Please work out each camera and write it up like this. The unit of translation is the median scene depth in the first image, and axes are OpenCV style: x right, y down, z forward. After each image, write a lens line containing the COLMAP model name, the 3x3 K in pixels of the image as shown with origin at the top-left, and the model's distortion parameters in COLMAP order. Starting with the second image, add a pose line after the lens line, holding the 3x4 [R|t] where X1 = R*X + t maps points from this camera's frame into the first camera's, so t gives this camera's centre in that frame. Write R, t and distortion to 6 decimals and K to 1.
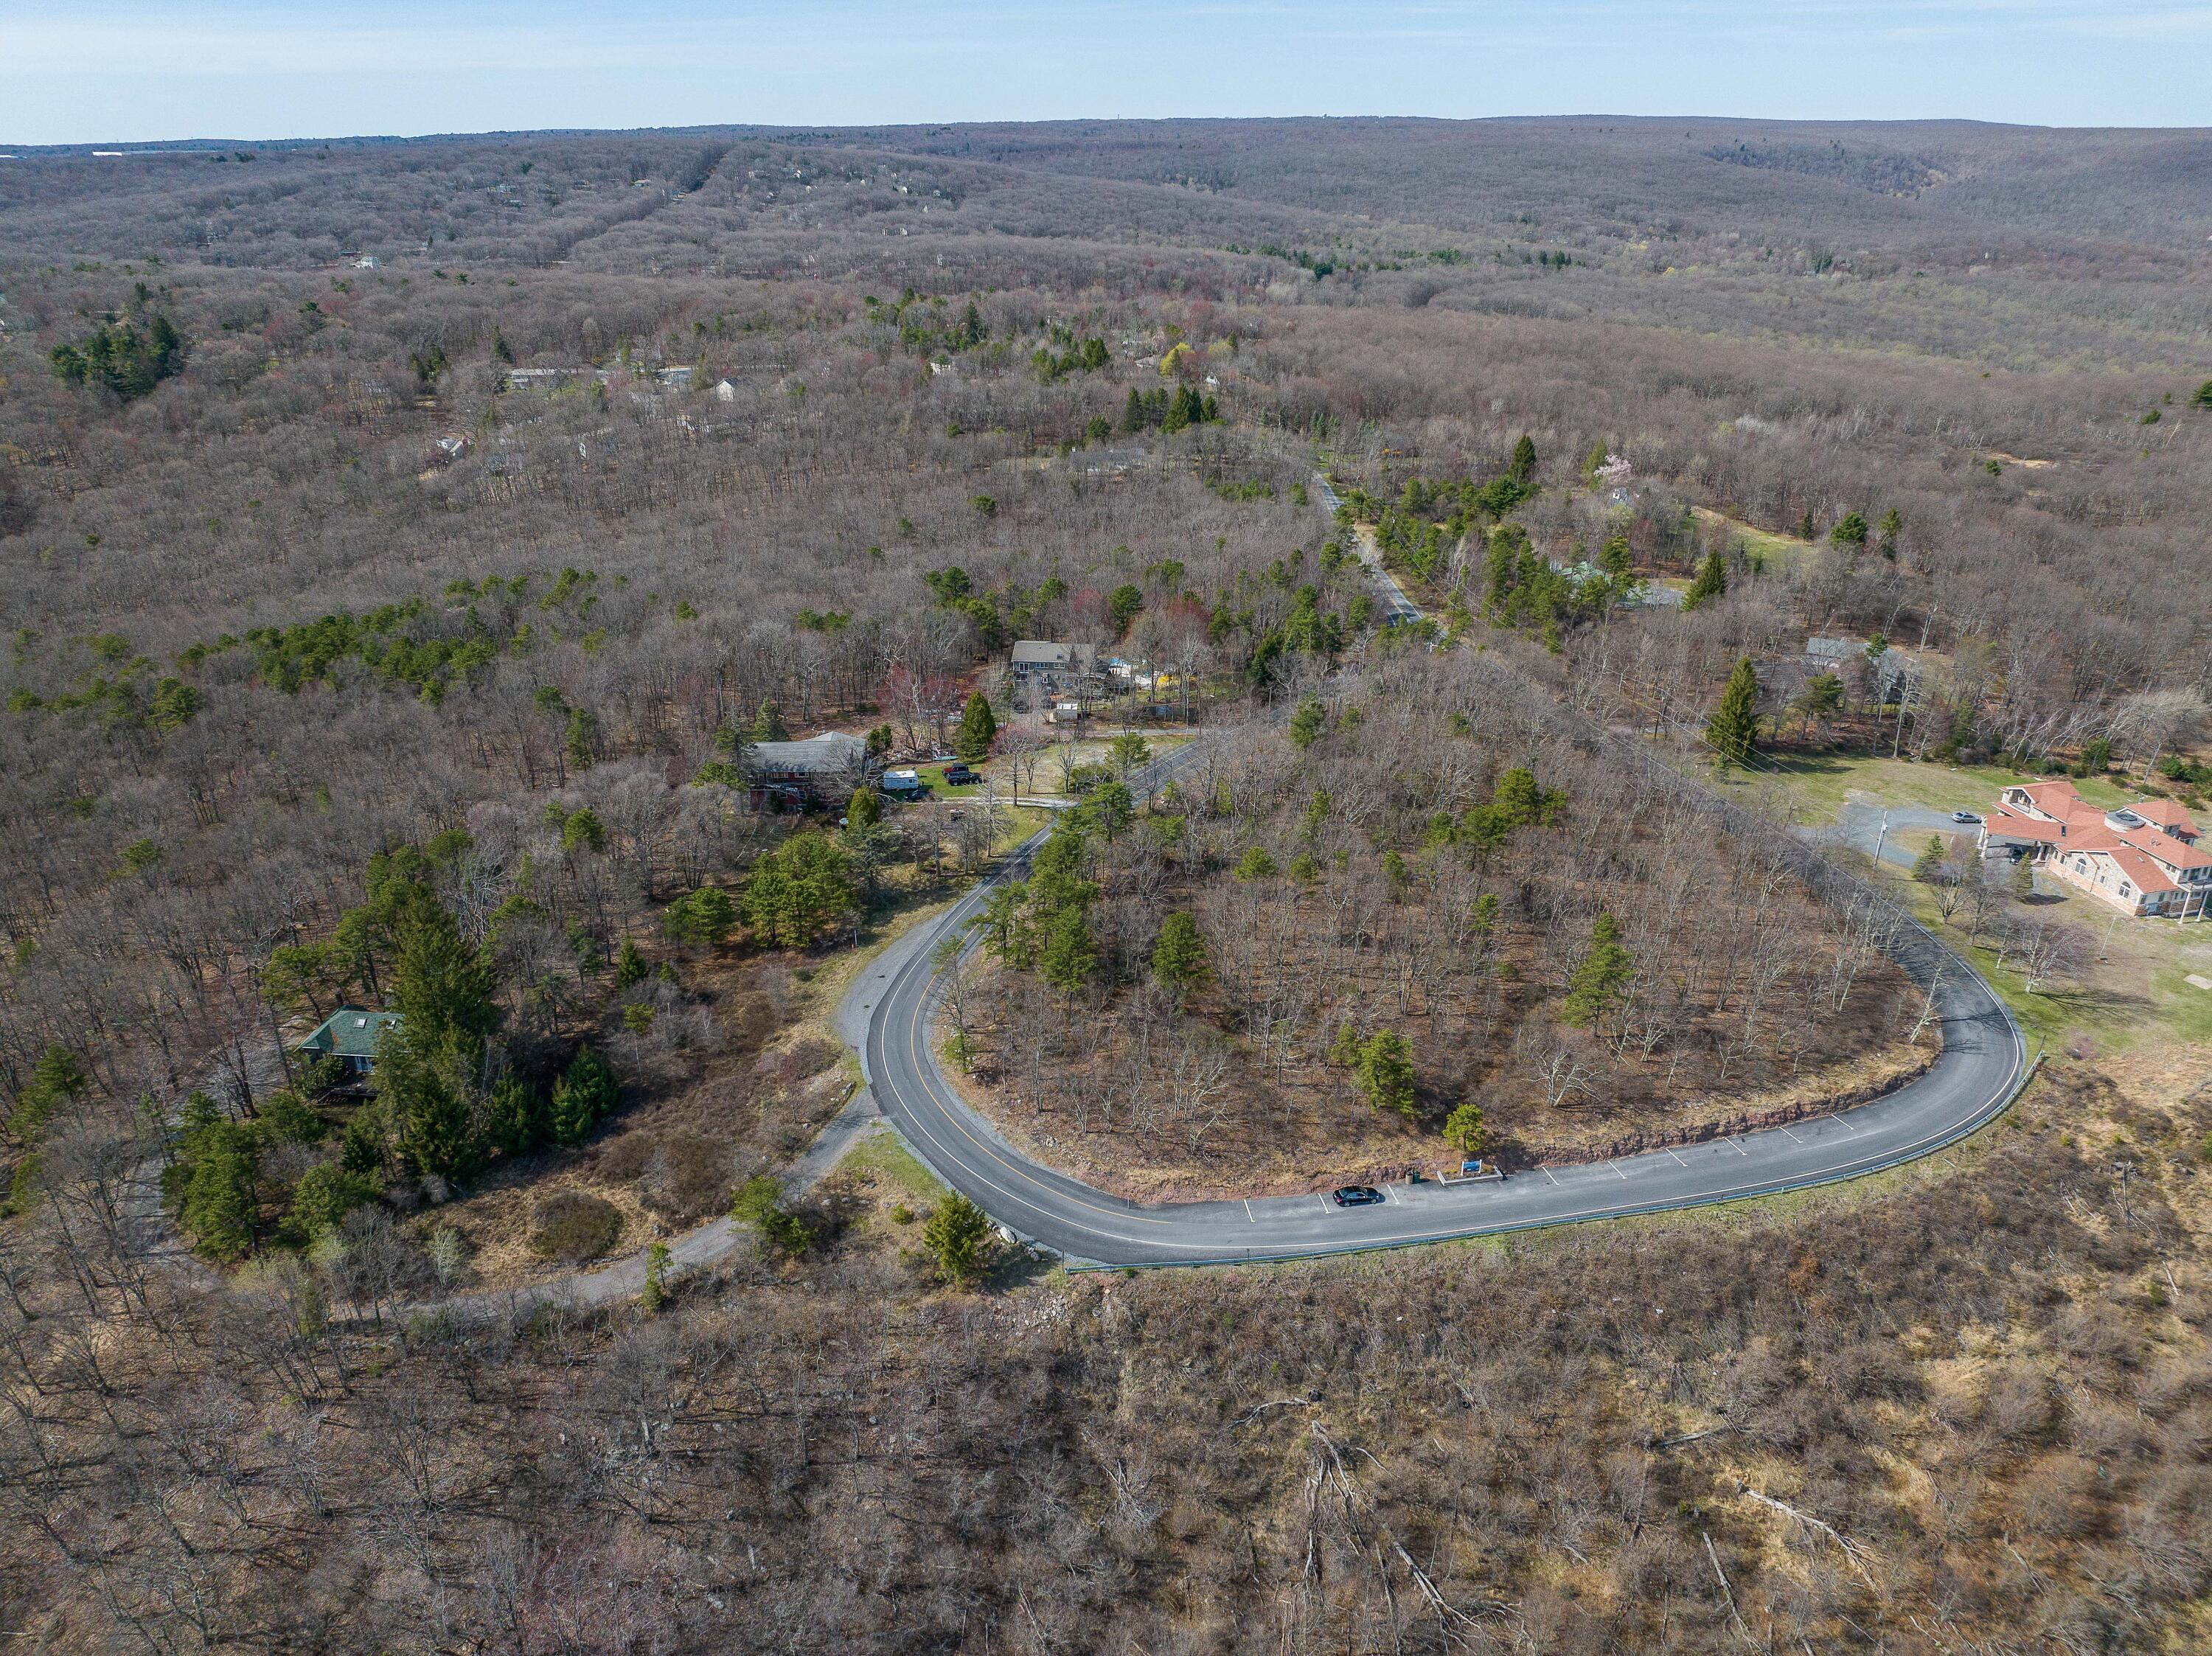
lens RADIAL K [[1565.2, 0, 1111.0], [0, 1565.2, 813.3], [0, 0, 1]] dist [-0.039328, 0.001912]
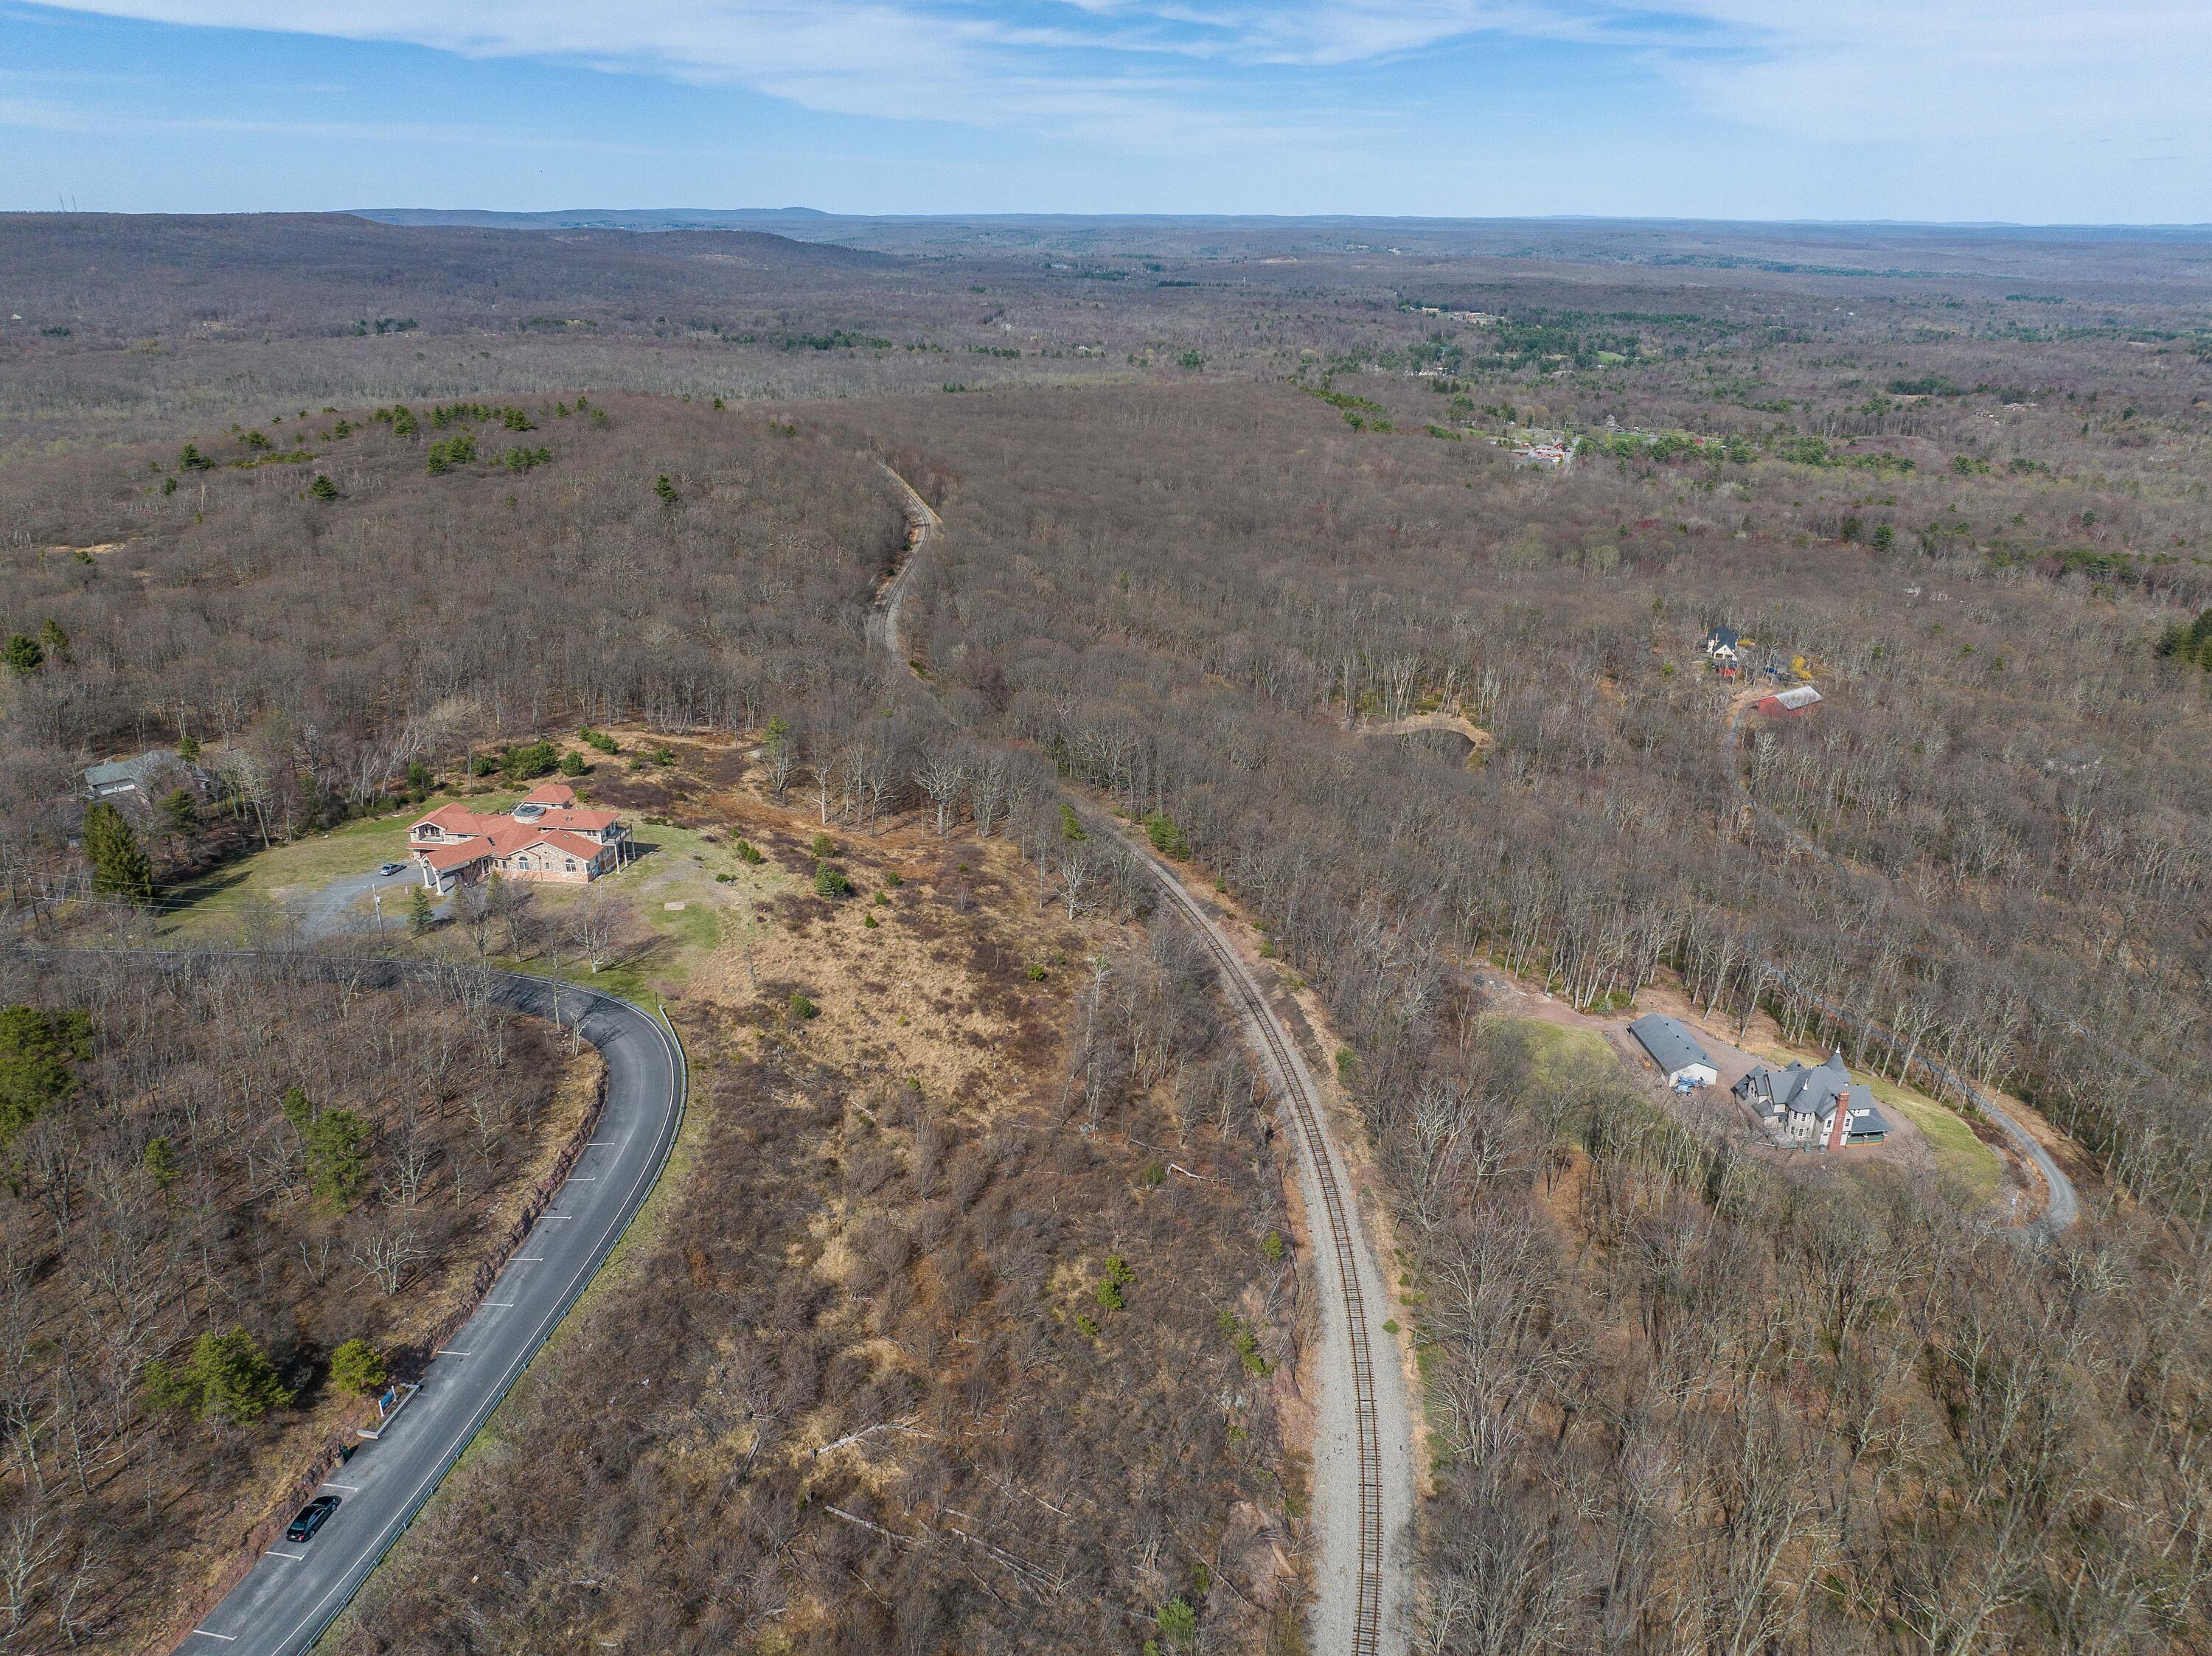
lens RADIAL K [[1565.2, 0, 1111.0], [0, 1565.2, 813.3], [0, 0, 1]] dist [-0.039328, 0.001912]
pose [[0.355799, -0.336567, 0.871854, -0.169463], [0.375988, 0.905623, 0.196164, -0.054847], [-0.855593, 0.258012, 0.448765, 0.122184]]
